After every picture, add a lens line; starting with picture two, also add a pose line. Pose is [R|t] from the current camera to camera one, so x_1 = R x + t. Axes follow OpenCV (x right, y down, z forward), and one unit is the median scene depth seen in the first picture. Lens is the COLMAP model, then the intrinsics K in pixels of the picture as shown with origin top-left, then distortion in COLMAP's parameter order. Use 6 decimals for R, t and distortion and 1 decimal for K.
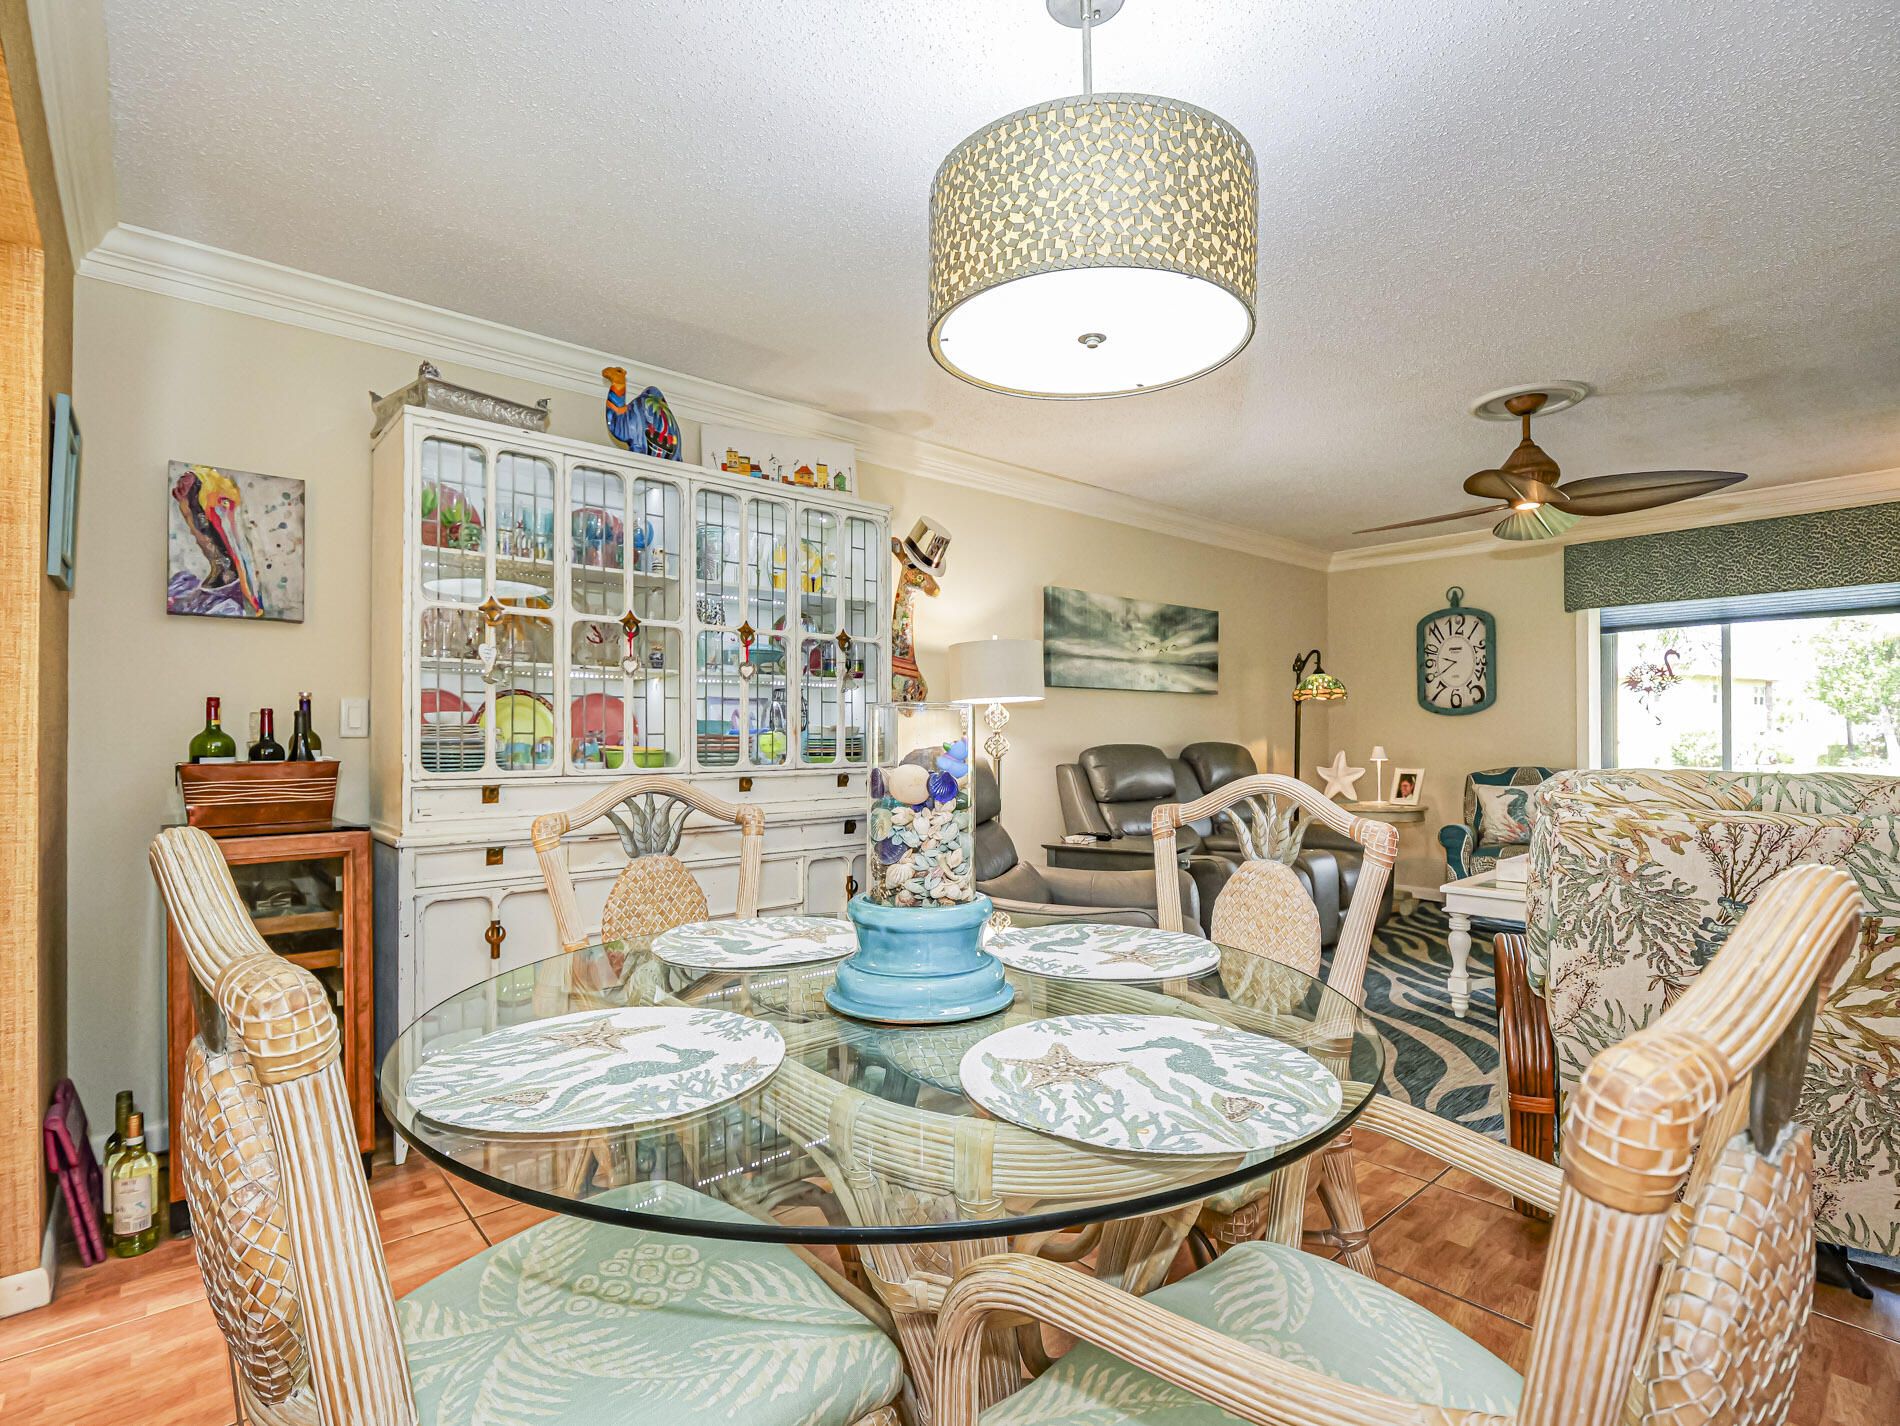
lens RADIAL K [[914.3, 0, 956.4], [0, 914.3, 725.3], [0, 0, 1]] dist [0.003510, -0.006223]
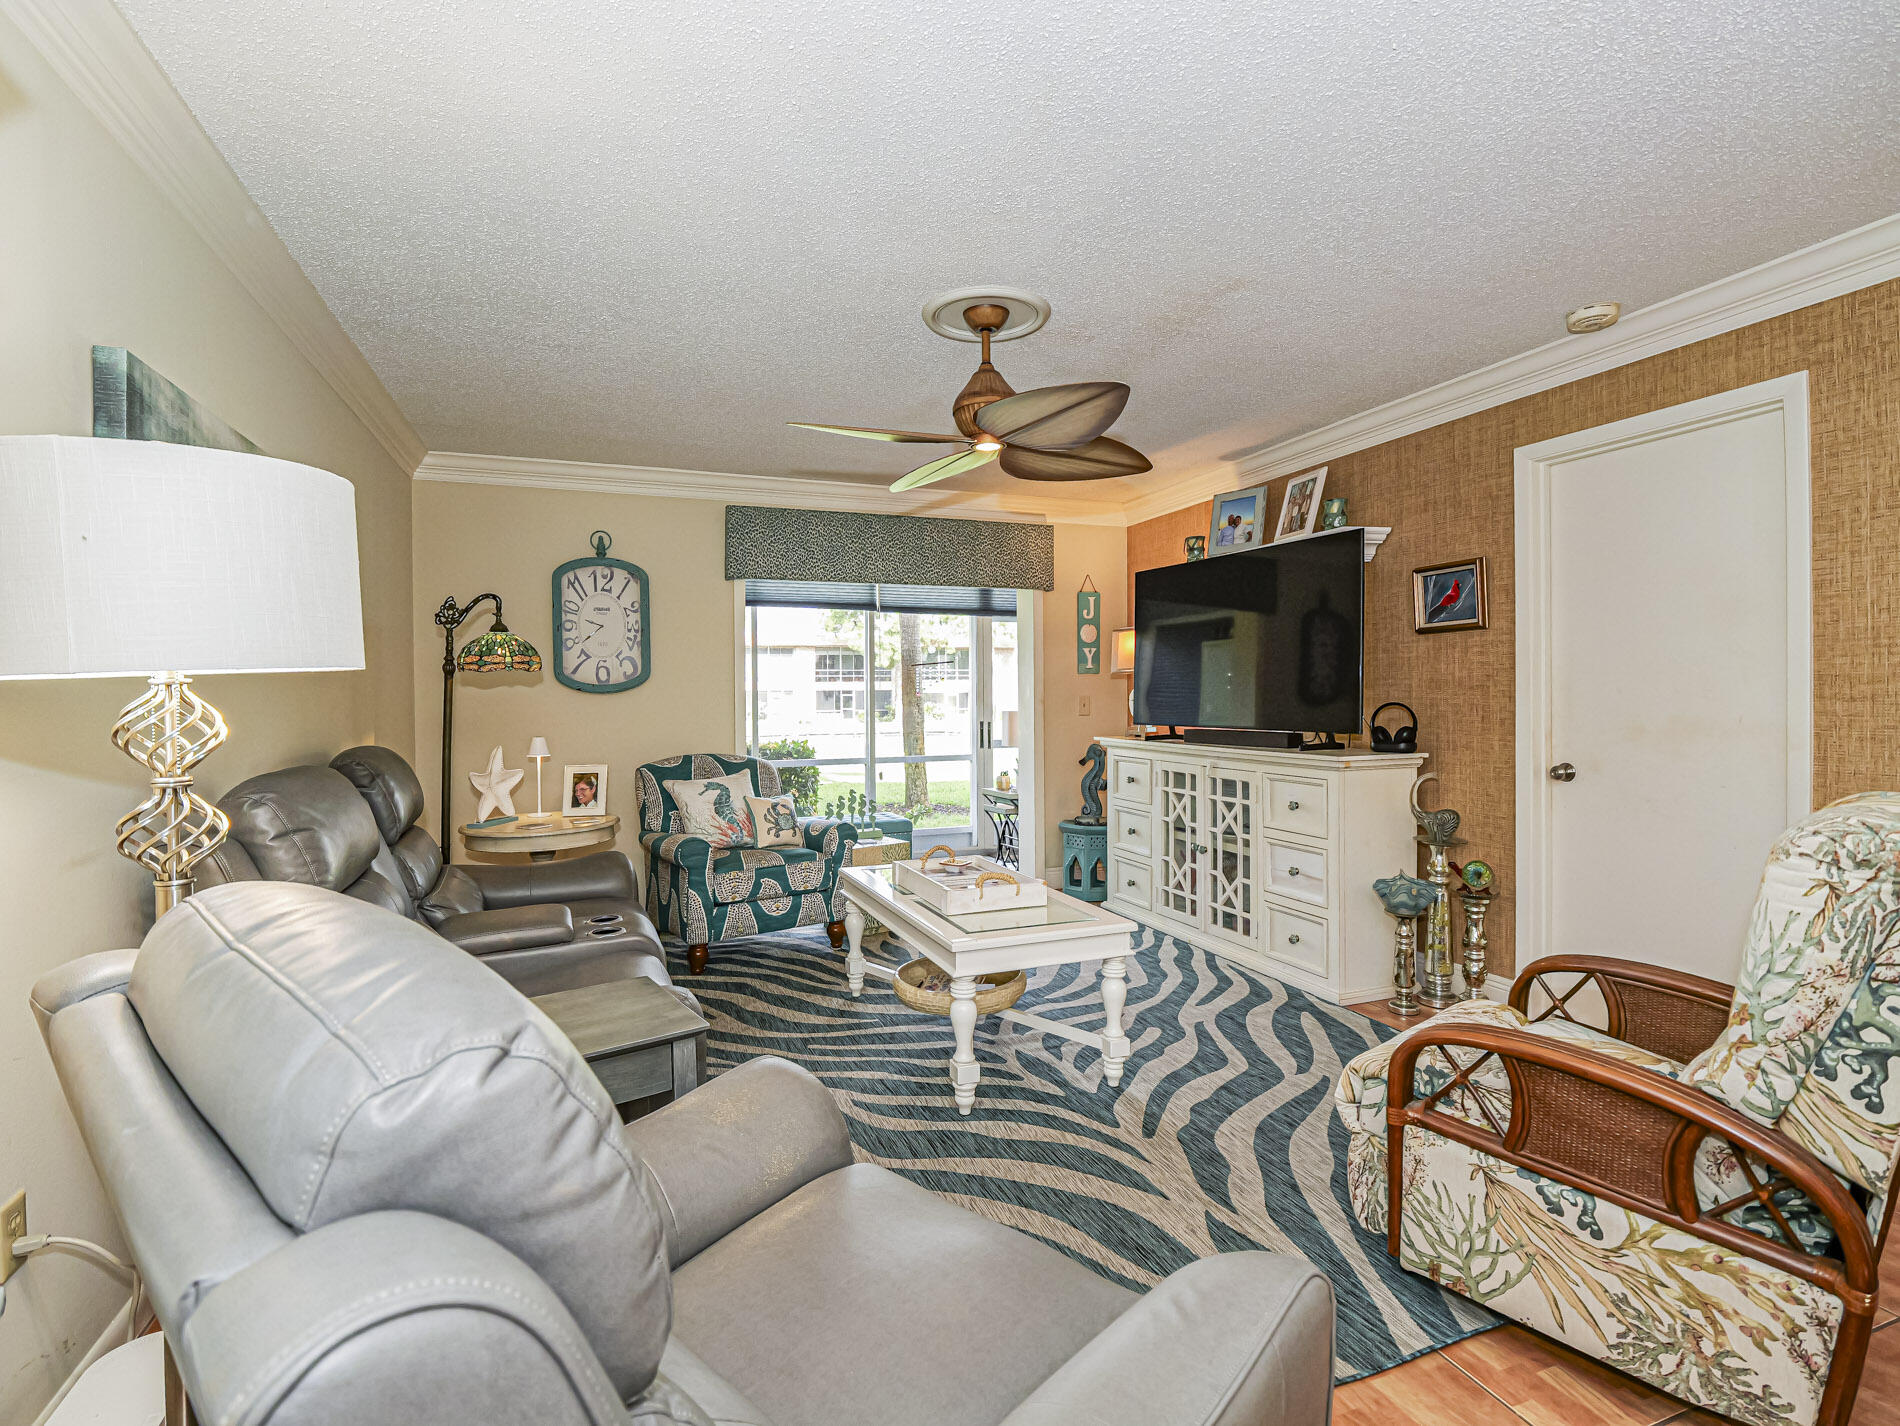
lens RADIAL K [[914.3, 0, 950.8], [0, 914.3, 700.5], [0, 0, 1]] dist [0.003510, -0.006223]
pose [[0.355430, -0.008727, 0.934662, -0.111551], [-0.004178, 0.999932, 0.010925, -0.019139], [-0.934694, -0.007788, 0.355369, 0.569294]]
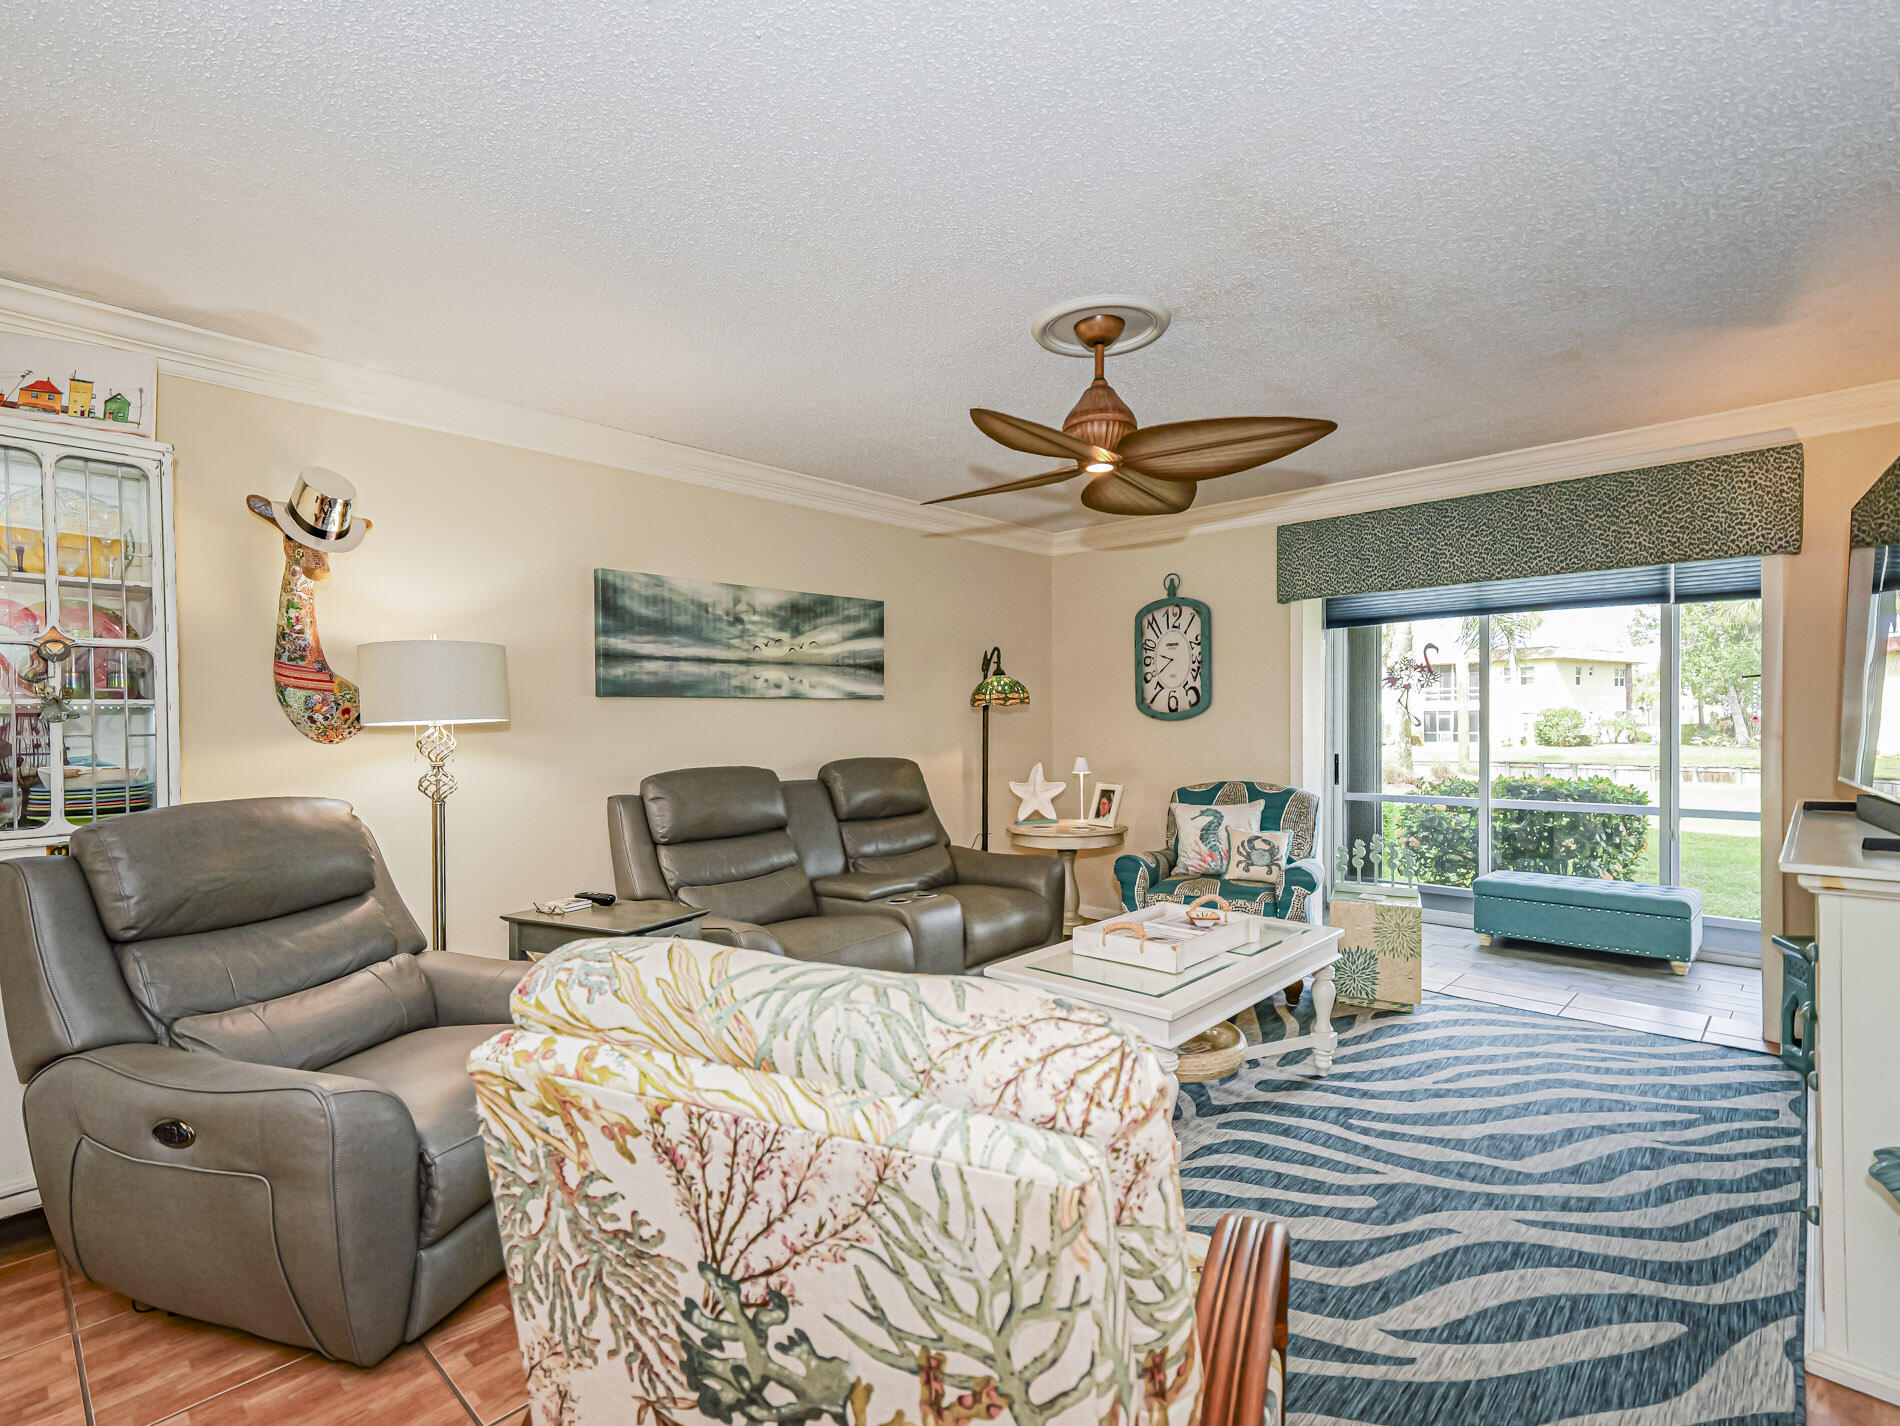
lens RADIAL K [[914.3, 0, 933.6], [0, 914.3, 718.7], [0, 0, 1]] dist [0.003510, -0.006223]
pose [[0.997083, -0.006638, 0.076030, 0.328131], [0.005842, 0.999926, 0.010685, -0.030415], [-0.076095, -0.010209, 0.997048, 0.193031]]
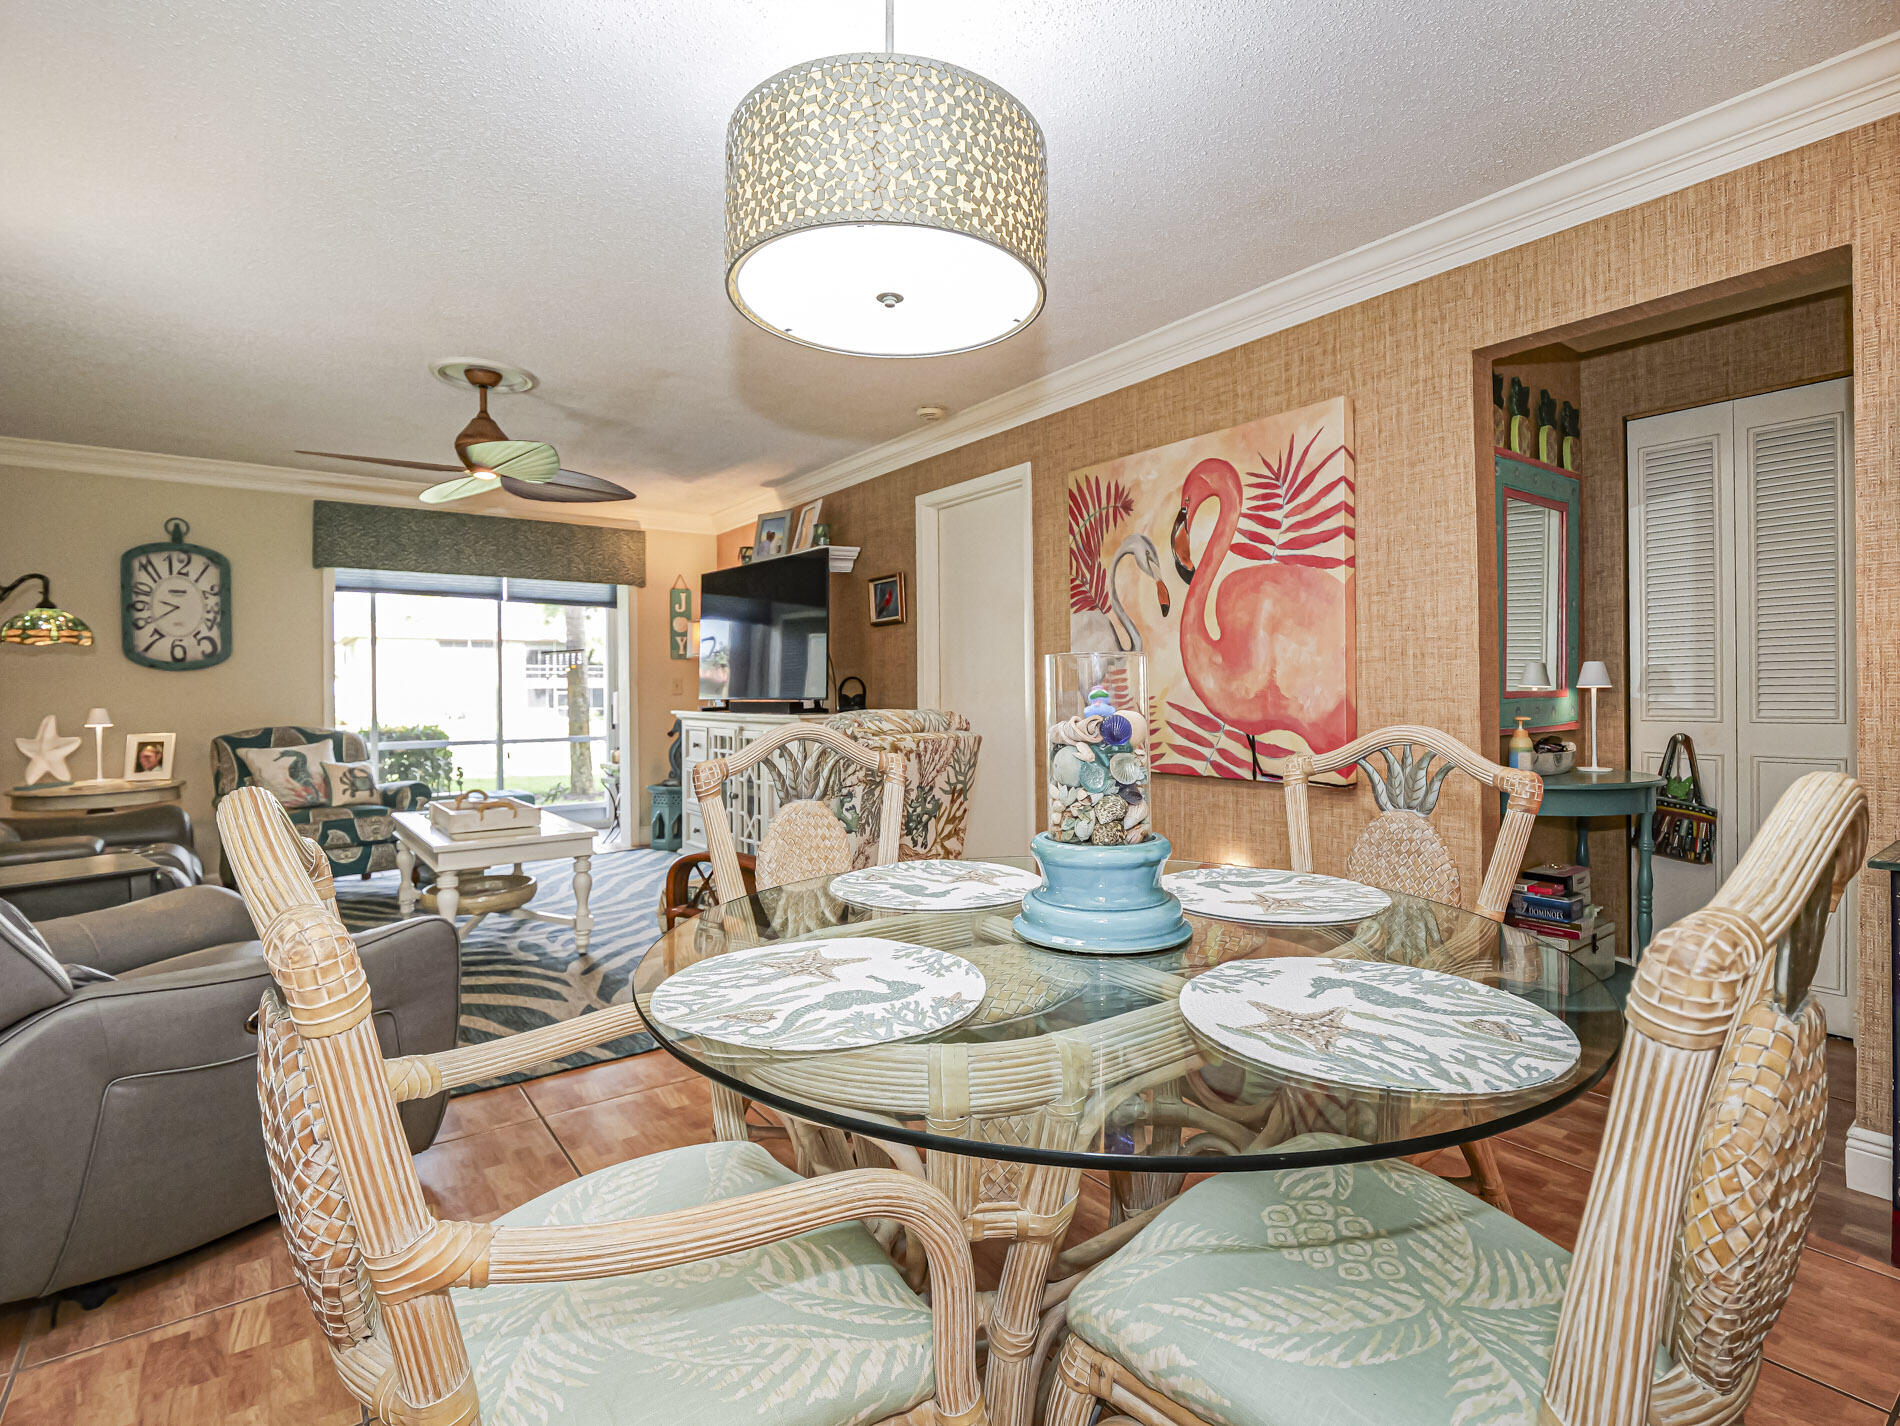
lens RADIAL K [[914.3, 0, 937.8], [0, 914.3, 693.3], [0, 0, 1]] dist [0.003510, -0.006223]
pose [[0.097051, -0.002684, 0.995276, -0.293280], [-0.004839, 0.999983, 0.003169, 0.005272], [-0.995268, -0.005124, 0.097036, 0.286359]]
